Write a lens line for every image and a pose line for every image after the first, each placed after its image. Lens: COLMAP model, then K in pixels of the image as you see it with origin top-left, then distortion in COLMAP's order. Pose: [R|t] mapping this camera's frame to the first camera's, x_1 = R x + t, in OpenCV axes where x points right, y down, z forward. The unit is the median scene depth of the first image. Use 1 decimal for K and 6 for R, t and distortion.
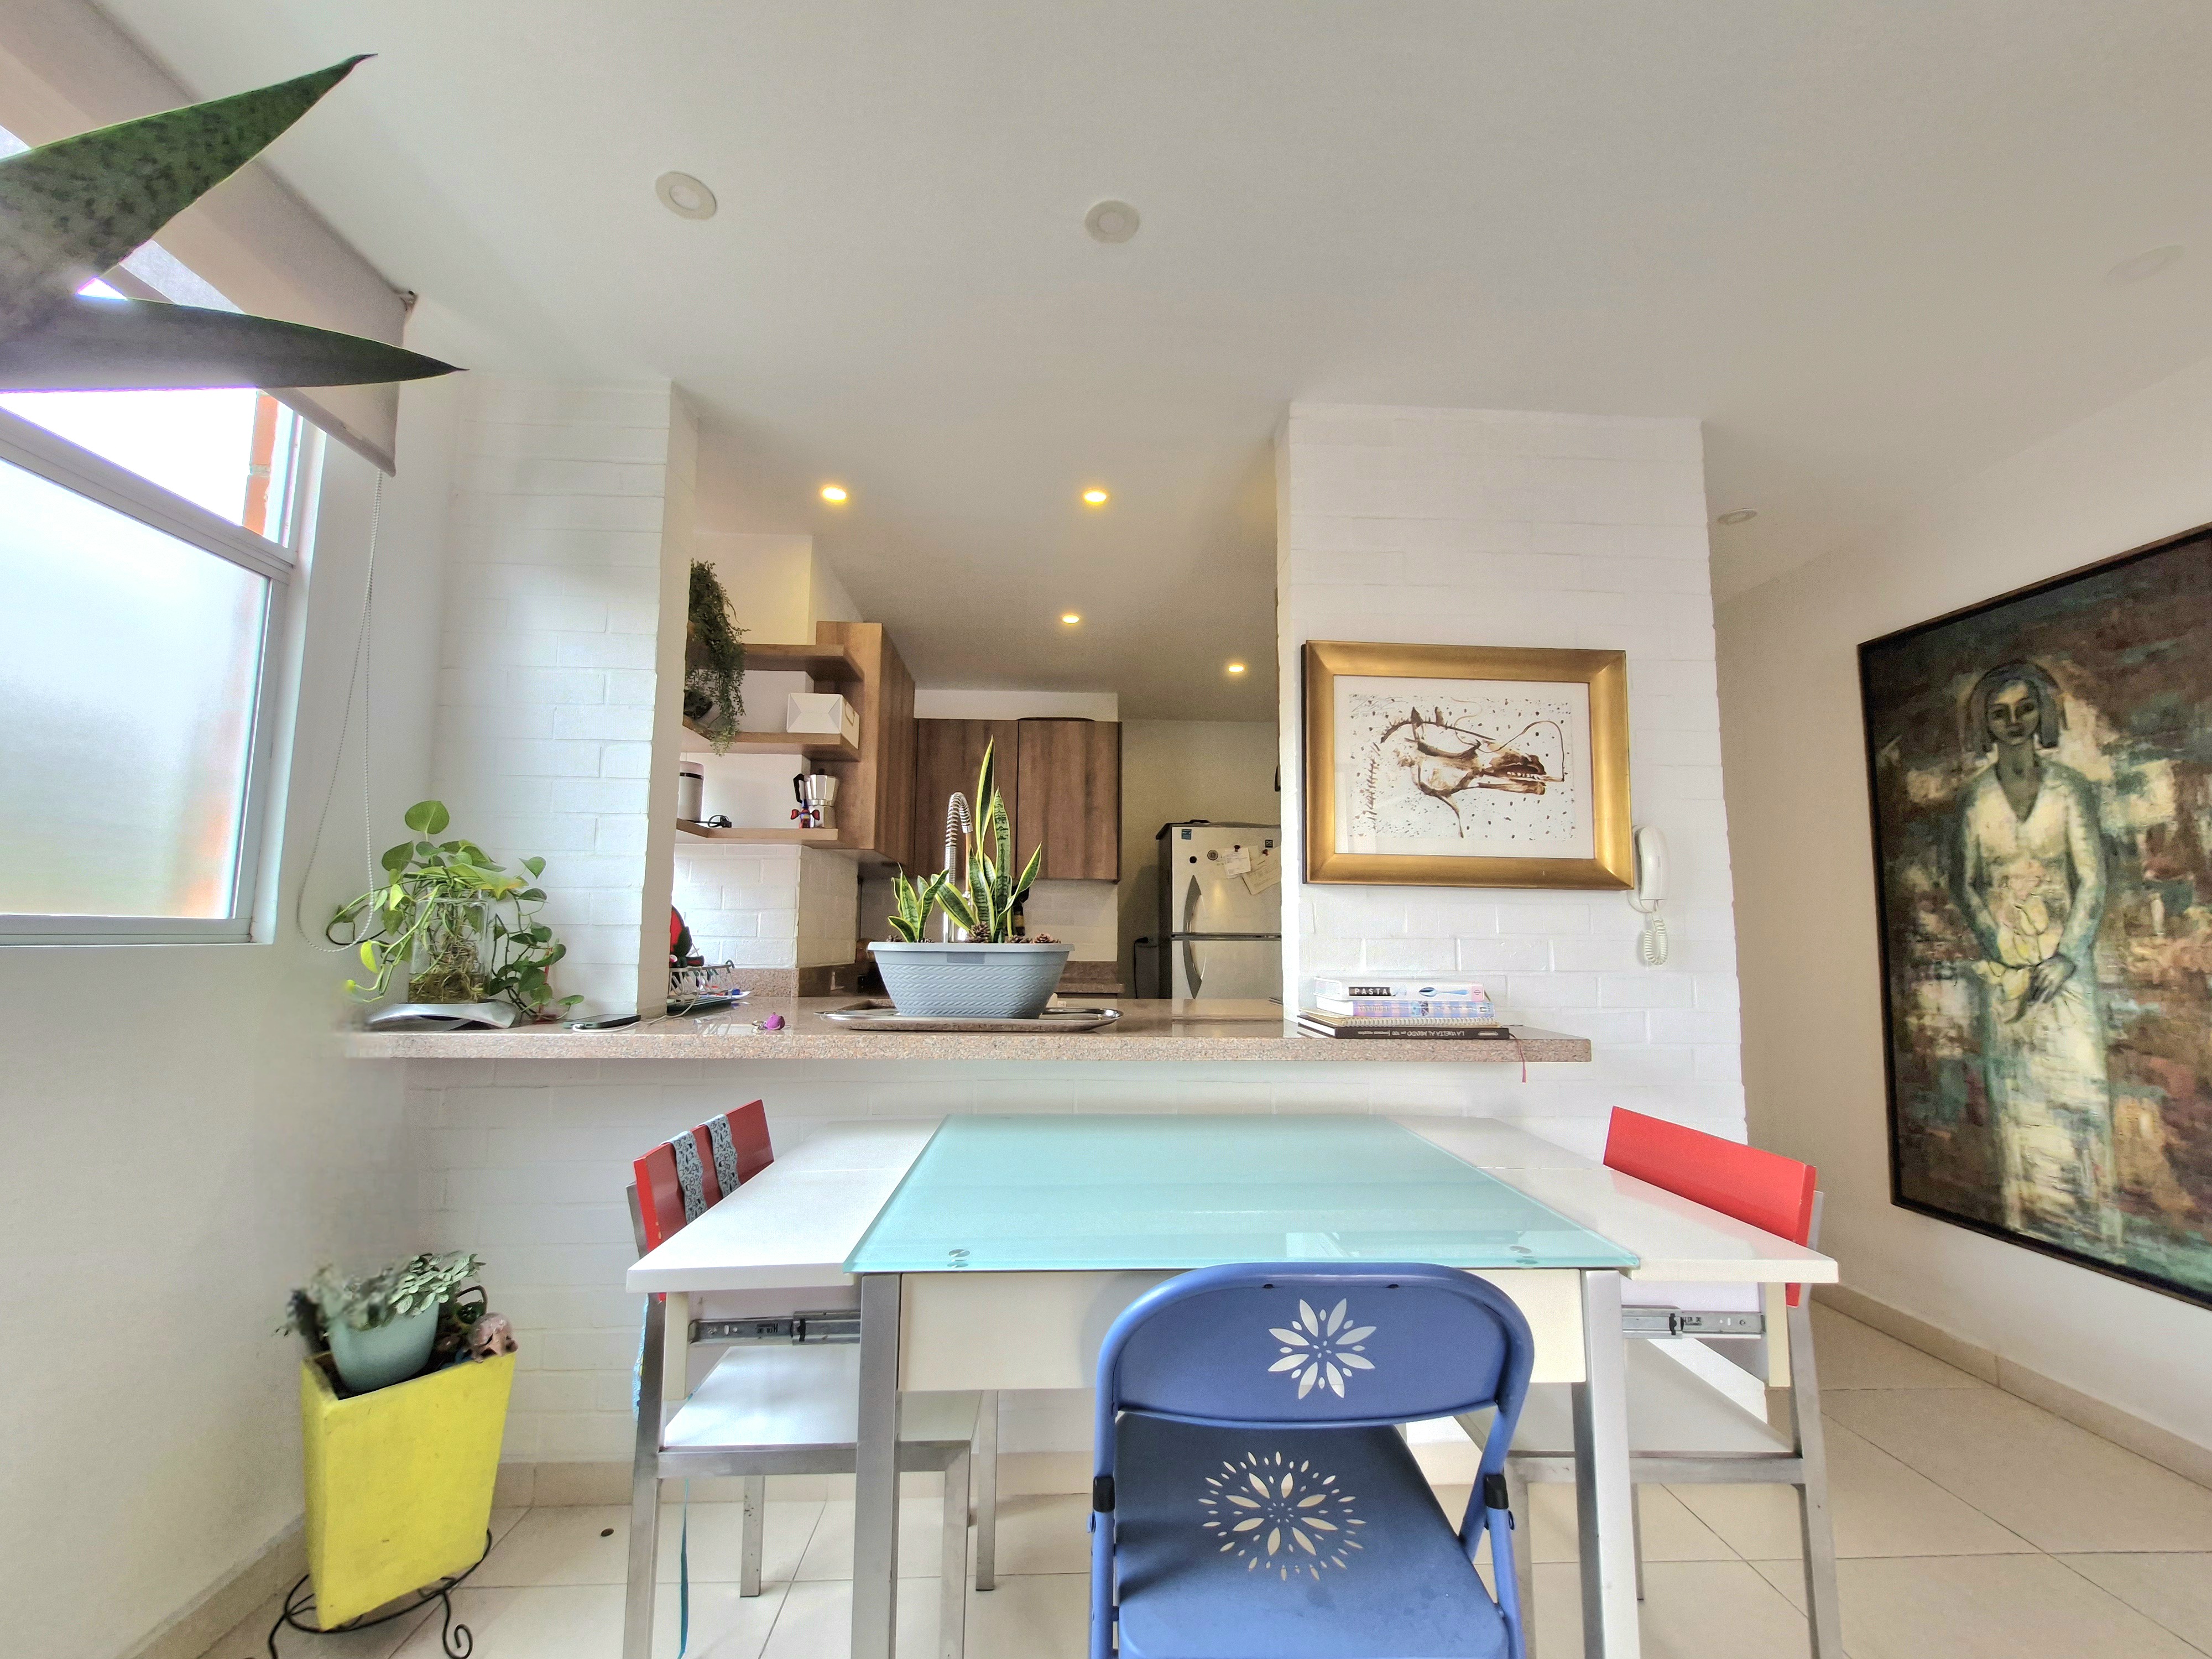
lens RADIAL K [[873.9, 0, 1105.4], [0, 873.9, 854.1], [0, 0, 1]] dist [-0.002346, 0.000620]
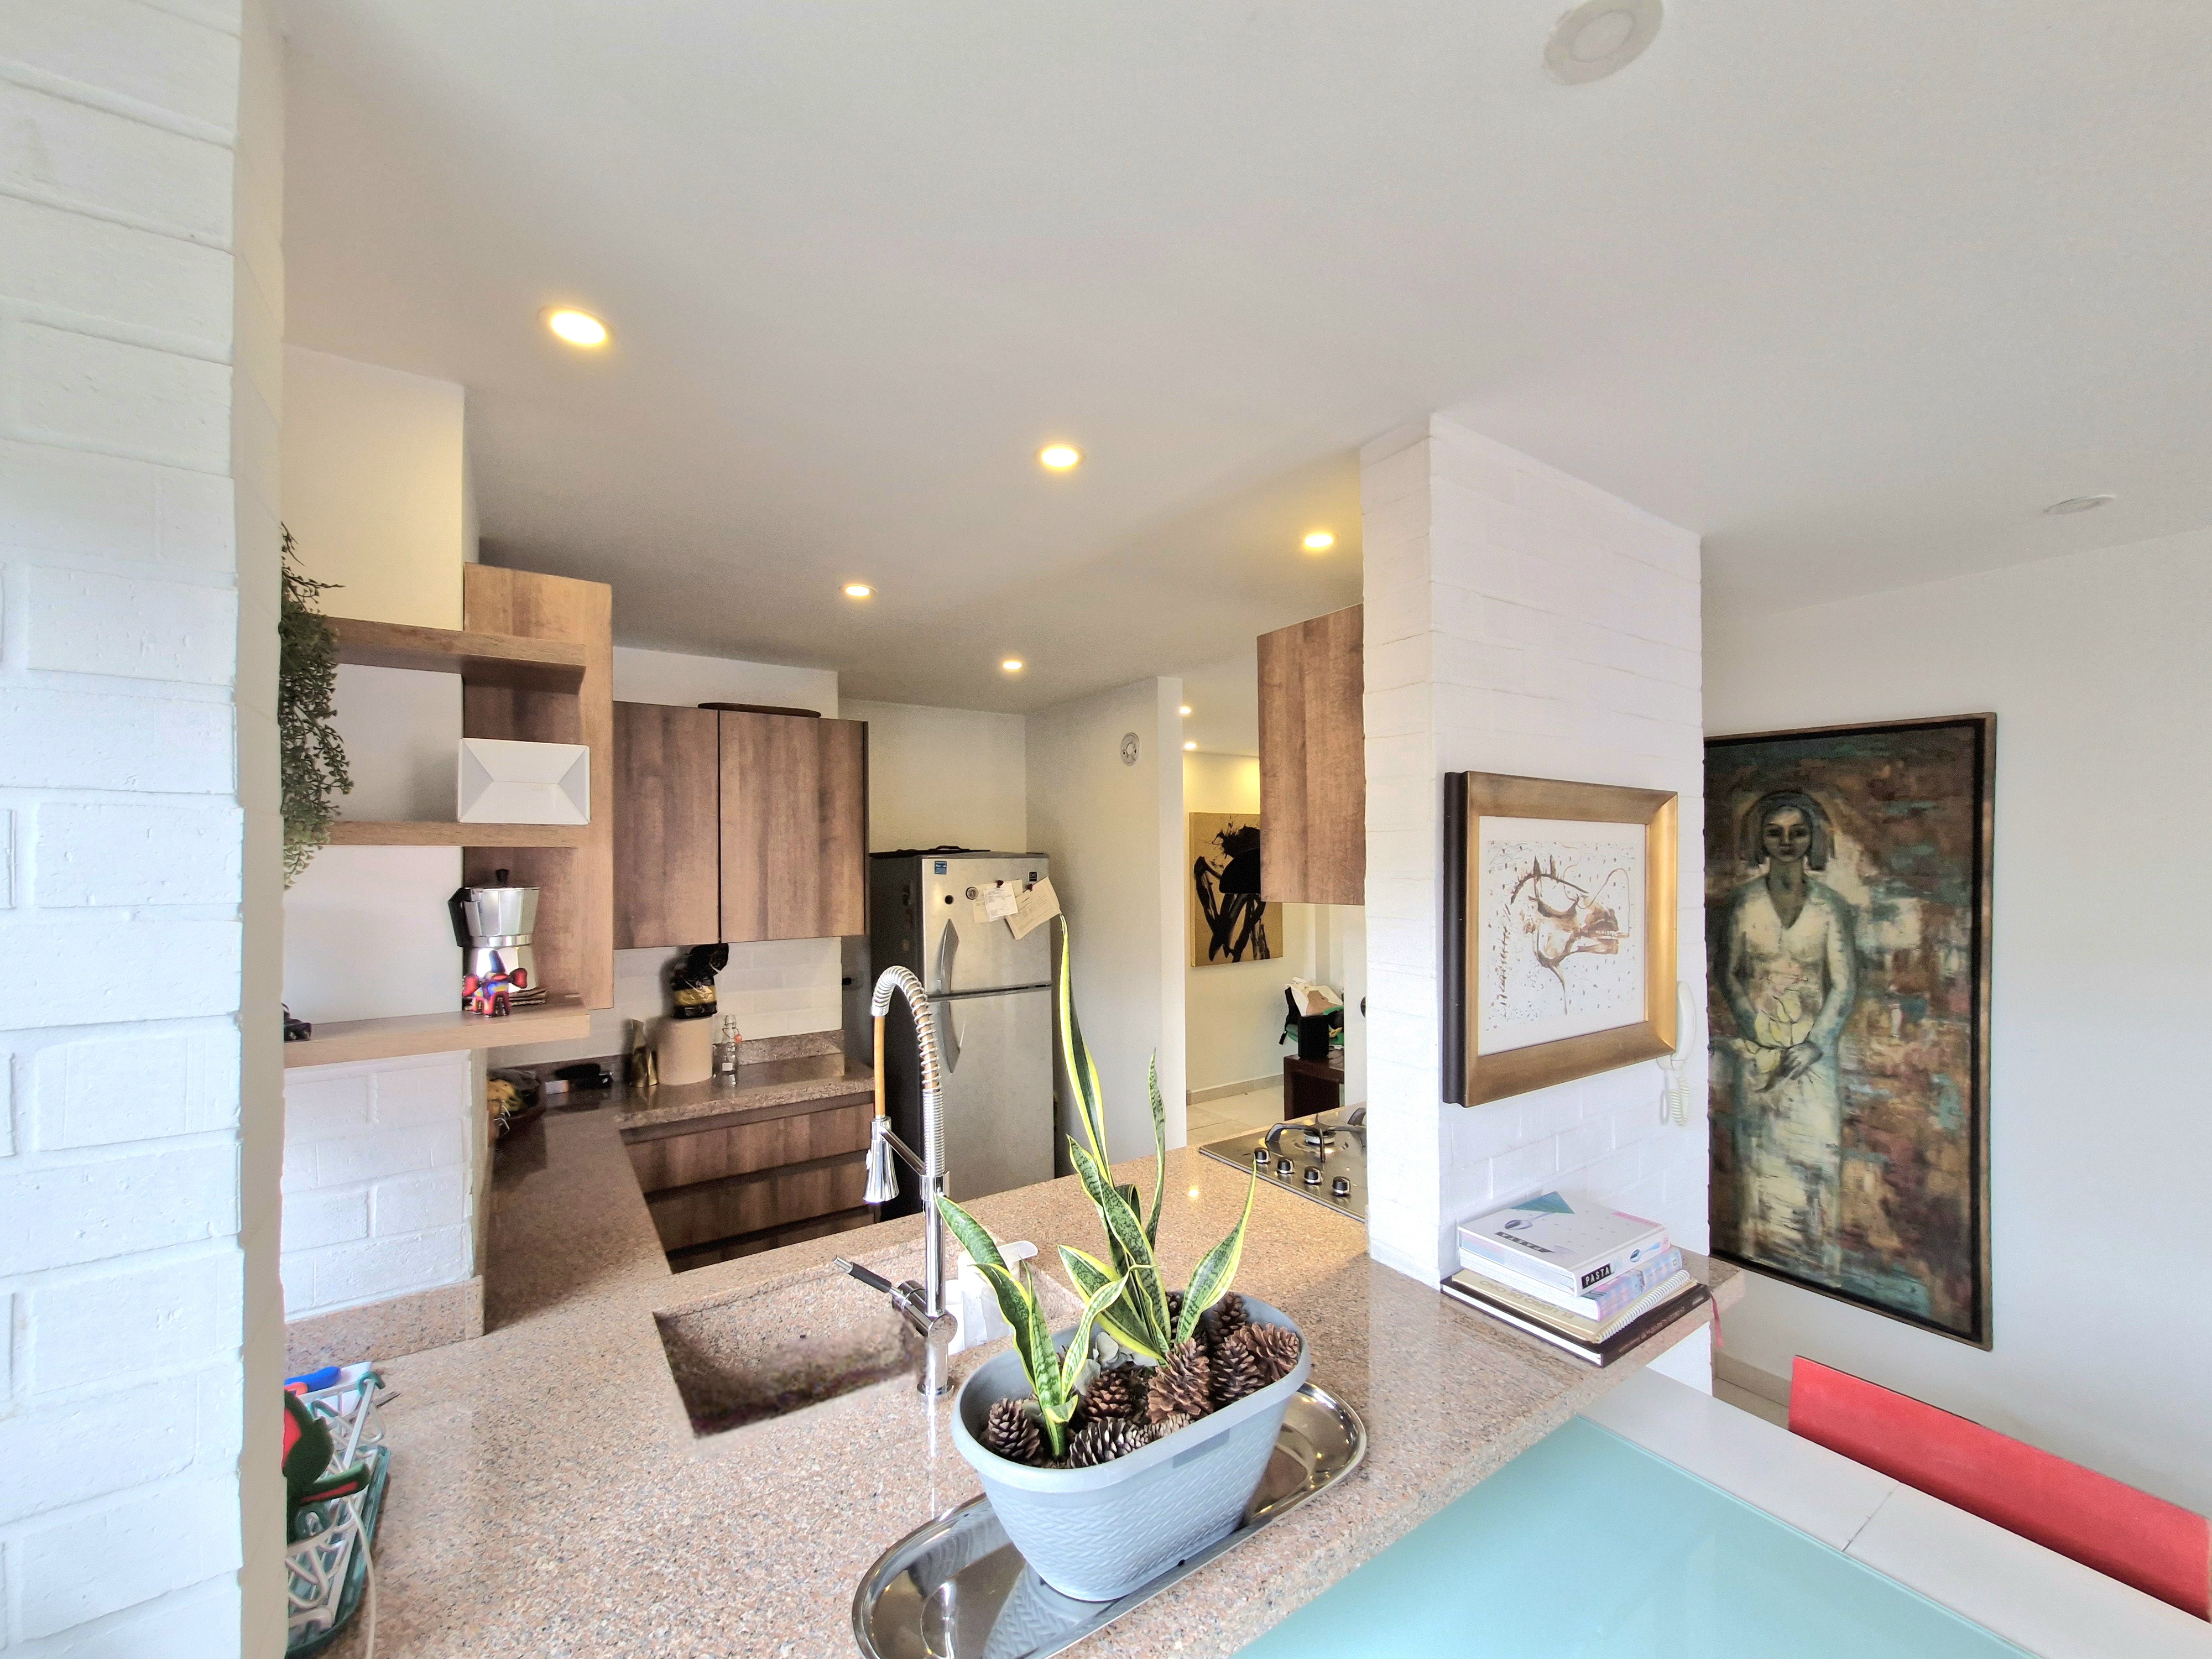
lens RADIAL K [[873.9, 0, 1117.6], [0, 873.9, 858.5], [0, 0, 1]] dist [-0.002346, 0.000620]
pose [[0.855194, -0.010321, 0.518206, -0.350819], [-0.038014, 0.995860, 0.082567, -0.199245], [-0.516913, -0.090310, 0.851261, 0.477698]]
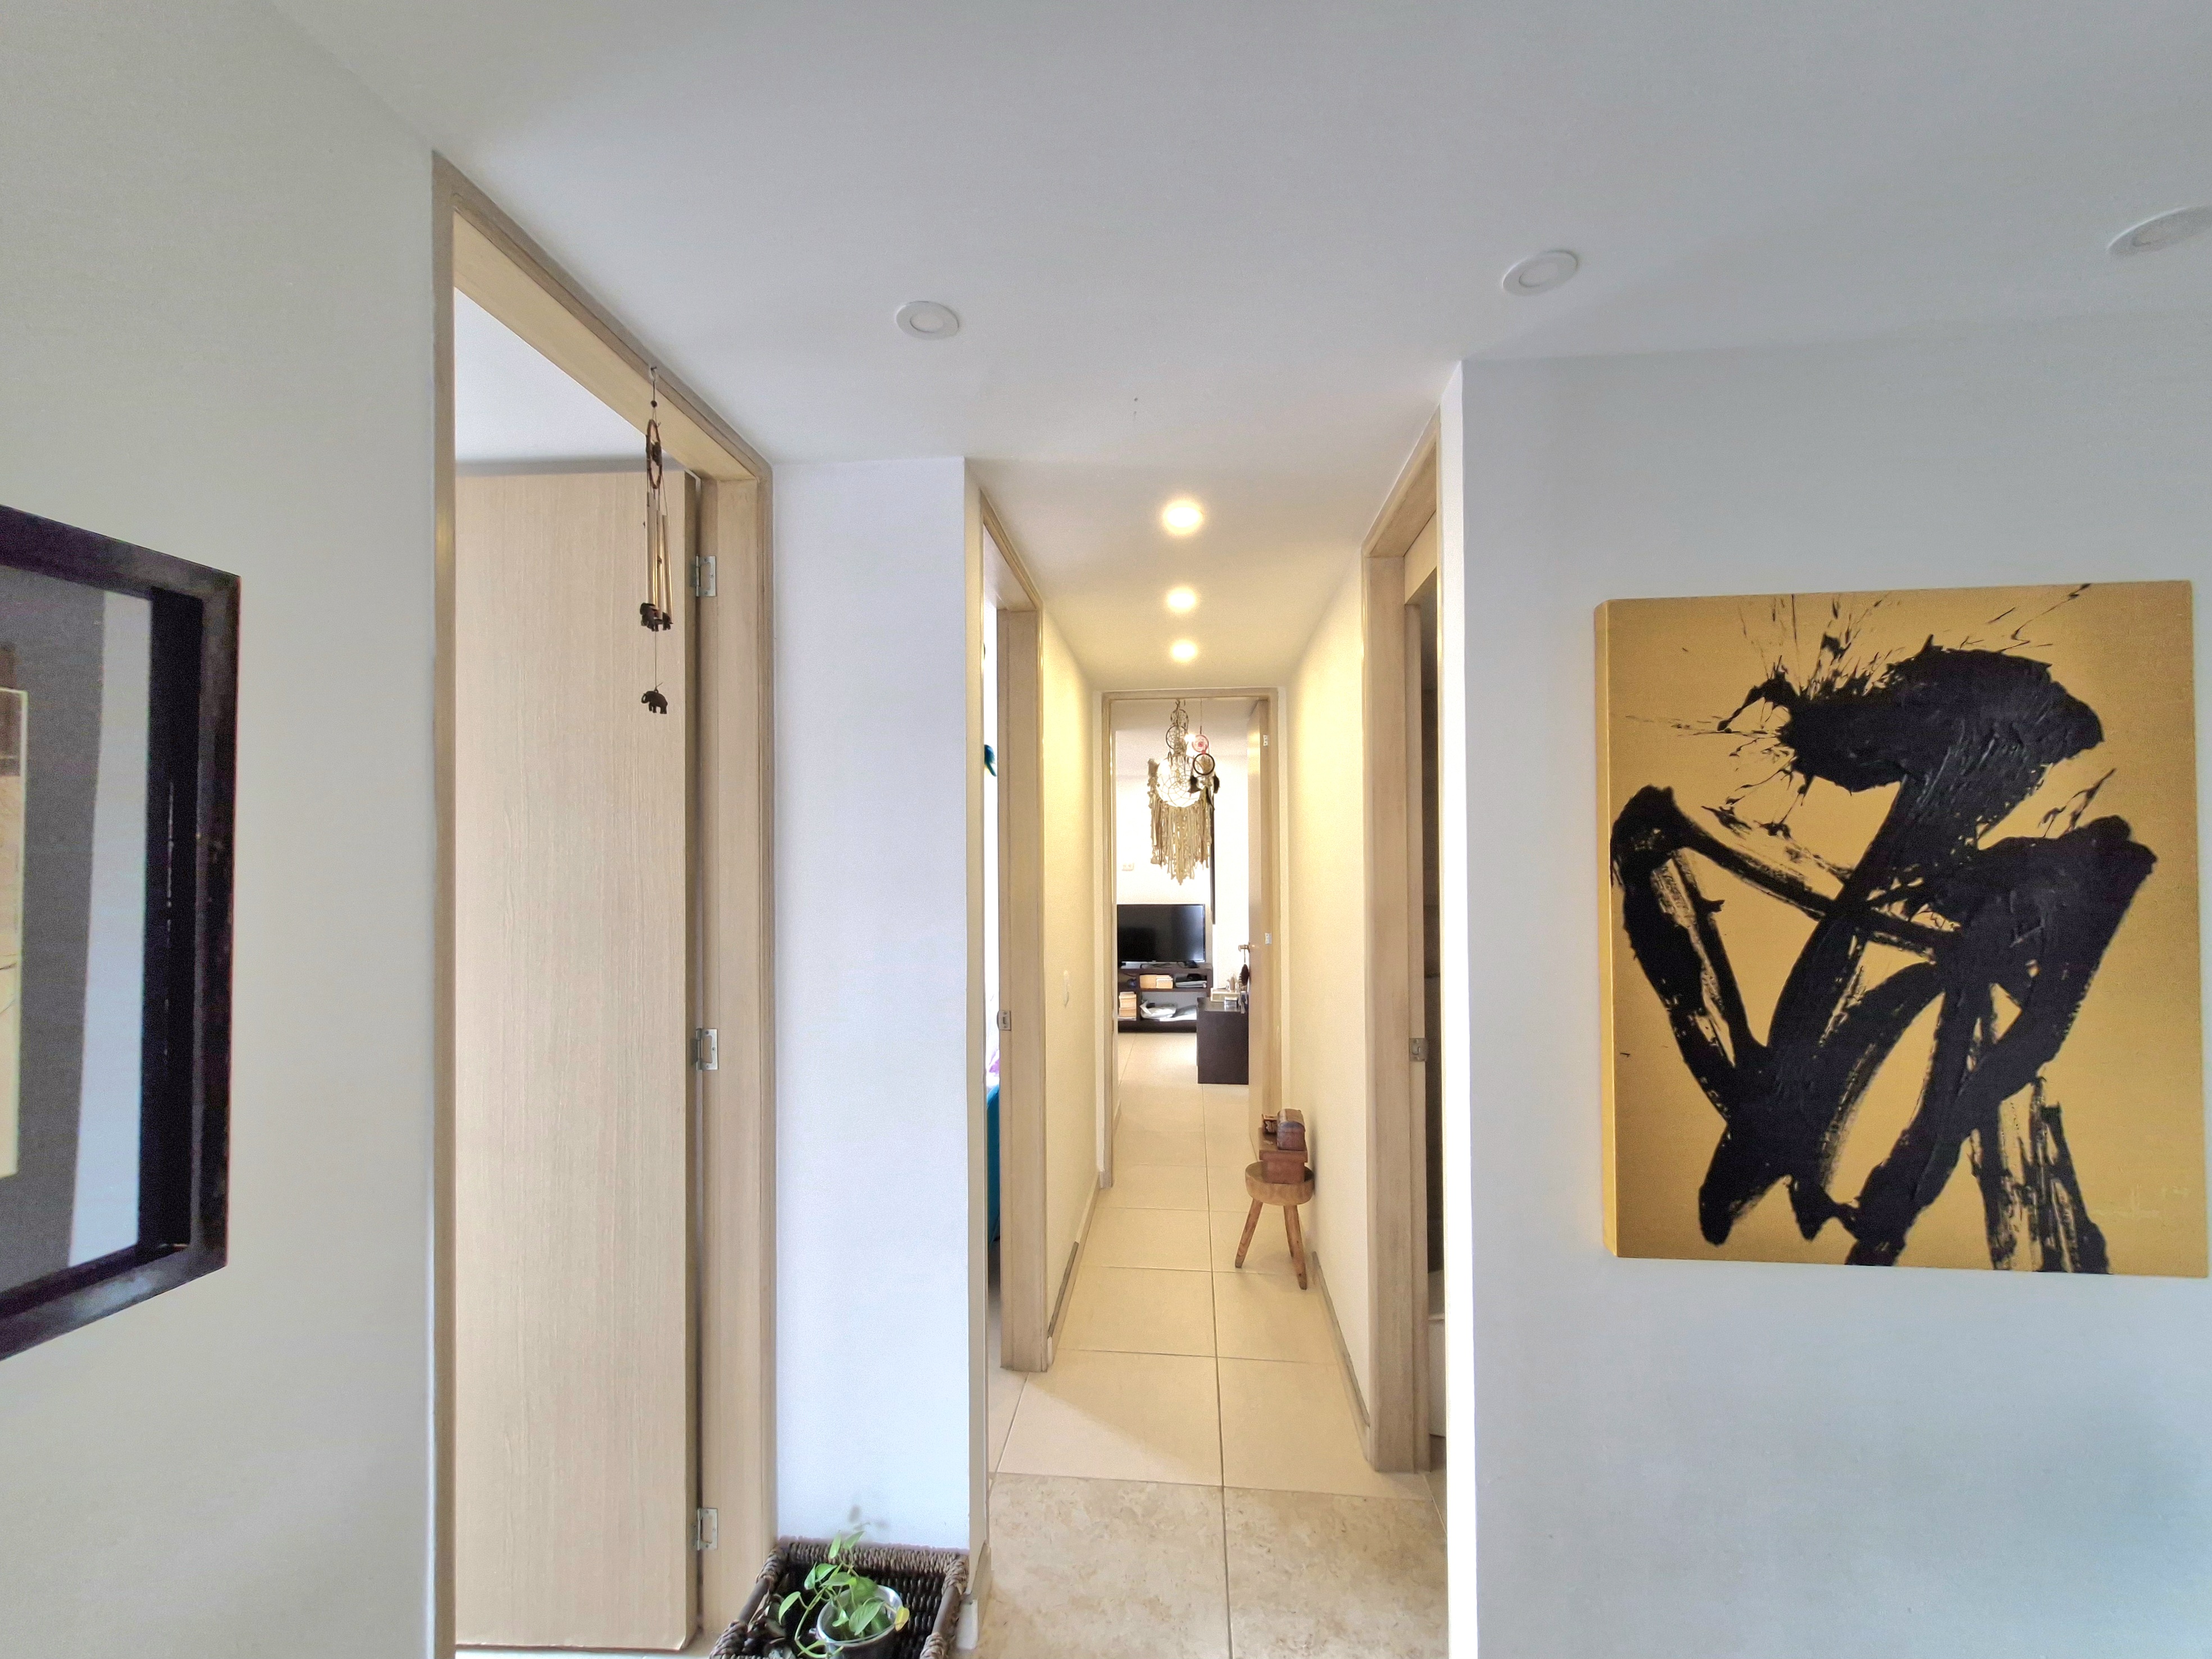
lens RADIAL K [[873.9, 0, 1103.3], [0, 873.9, 849.7], [0, 0, 1]] dist [-0.002346, 0.000620]
pose [[0.988362, -0.013666, -0.151504, 1.031200], [0.026769, 0.996040, 0.084783, -0.003350], [0.149745, -0.087852, 0.984814, 2.028311]]
